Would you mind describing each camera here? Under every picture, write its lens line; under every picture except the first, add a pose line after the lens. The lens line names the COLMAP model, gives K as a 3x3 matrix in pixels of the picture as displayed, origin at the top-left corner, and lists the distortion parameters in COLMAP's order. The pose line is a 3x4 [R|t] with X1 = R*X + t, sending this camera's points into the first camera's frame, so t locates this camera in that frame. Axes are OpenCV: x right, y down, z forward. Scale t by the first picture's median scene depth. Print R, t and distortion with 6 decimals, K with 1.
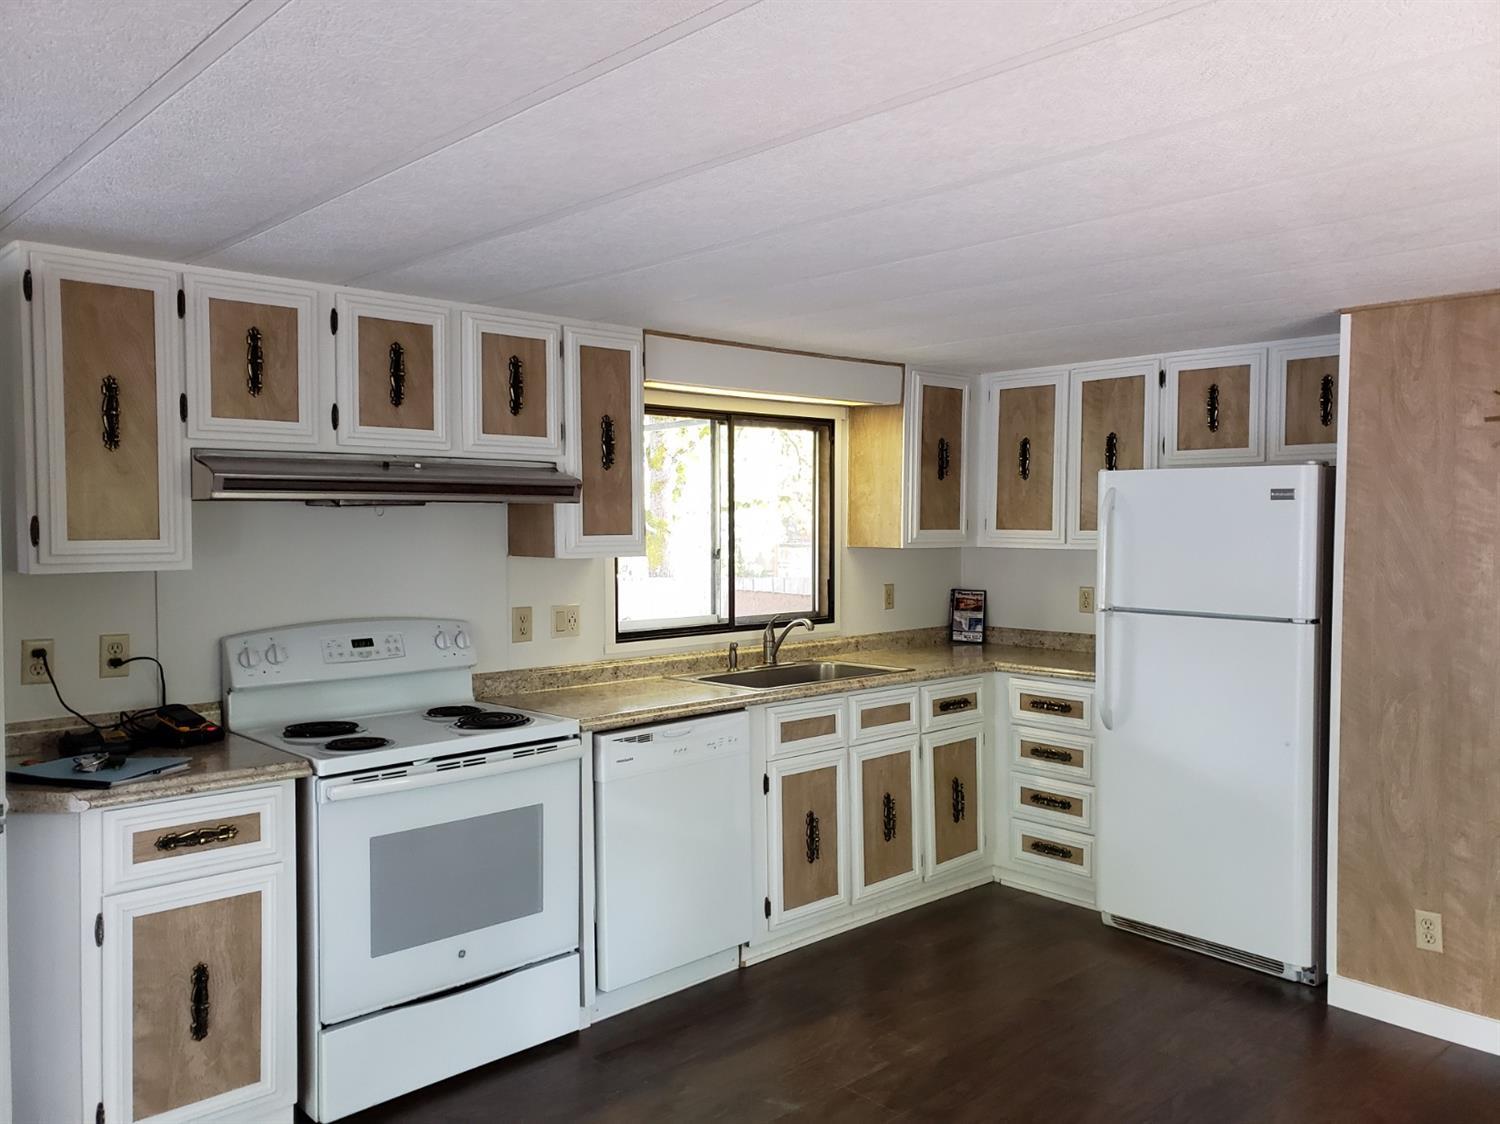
lens RADIAL K [[1195.5, 0, 750.0], [0, 1195.5, 562.0], [0, 0, 1]] dist [0.003141, -0.064551]
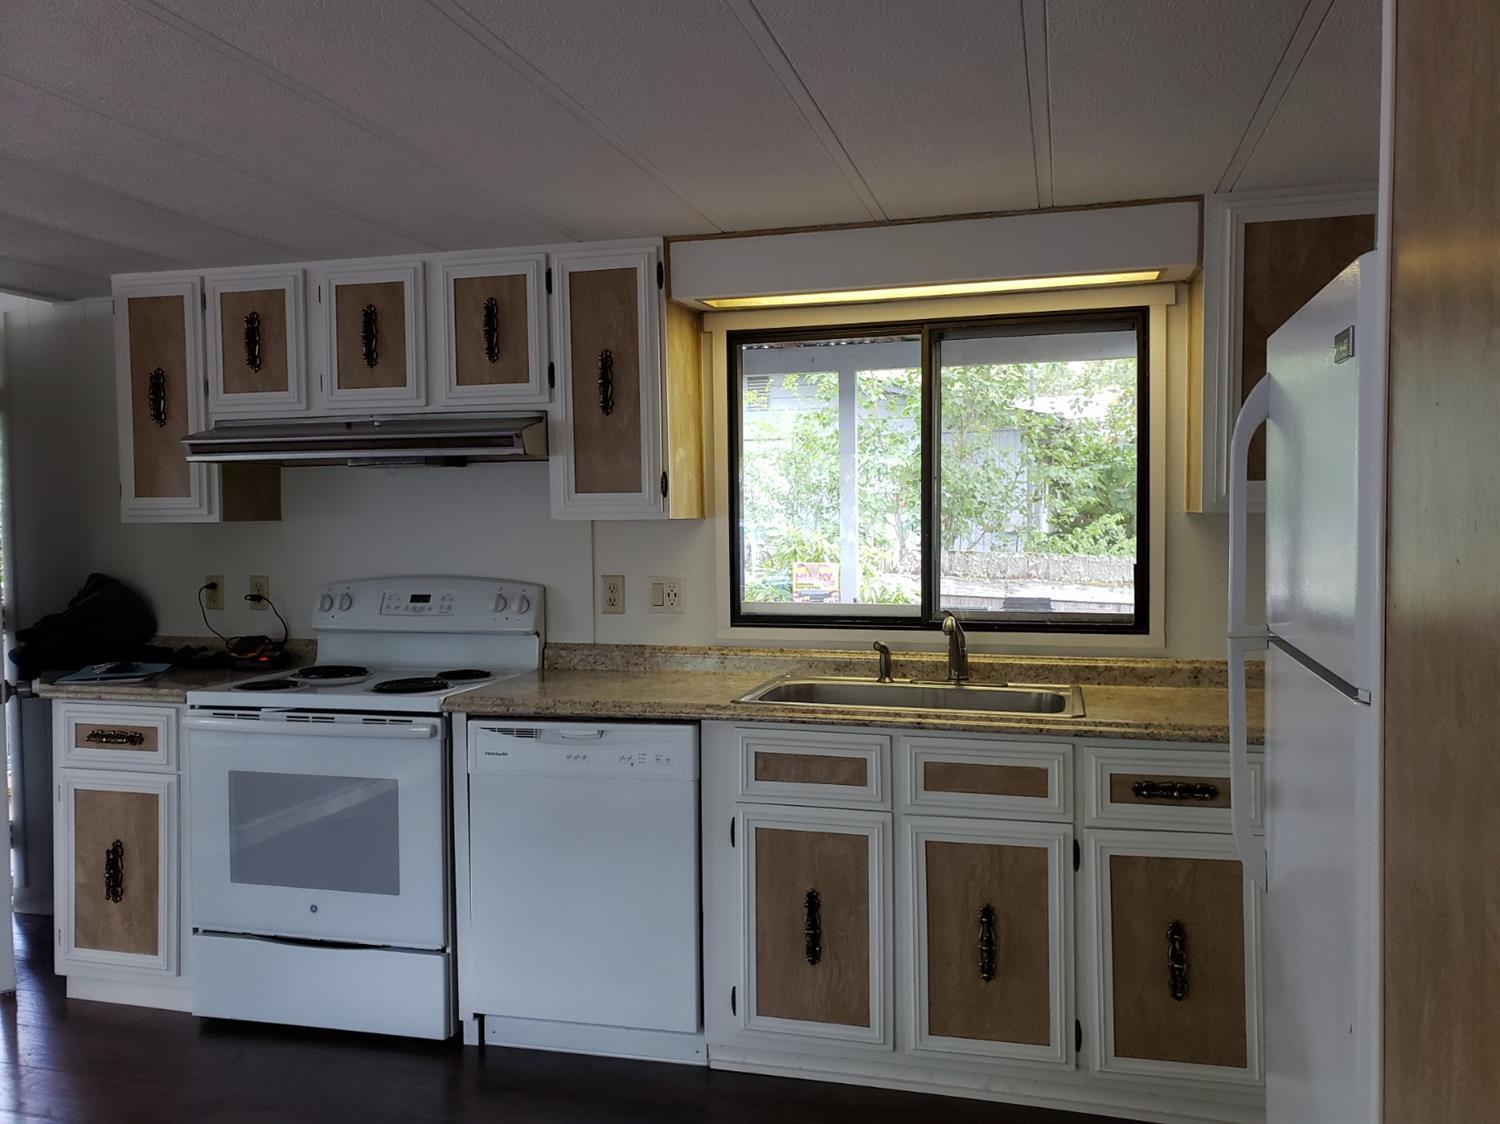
lens RADIAL K [[1128.2, 0, 753.3], [0, 1128.2, 570.0], [0, 0, 1]] dist [-0.002222, 0.002624]
pose [[0.529897, 0.038915, -0.847169, 0.655512], [-0.023082, 0.999238, 0.031463, 0.004993], [0.847748, 0.002882, 0.530391, 0.711641]]
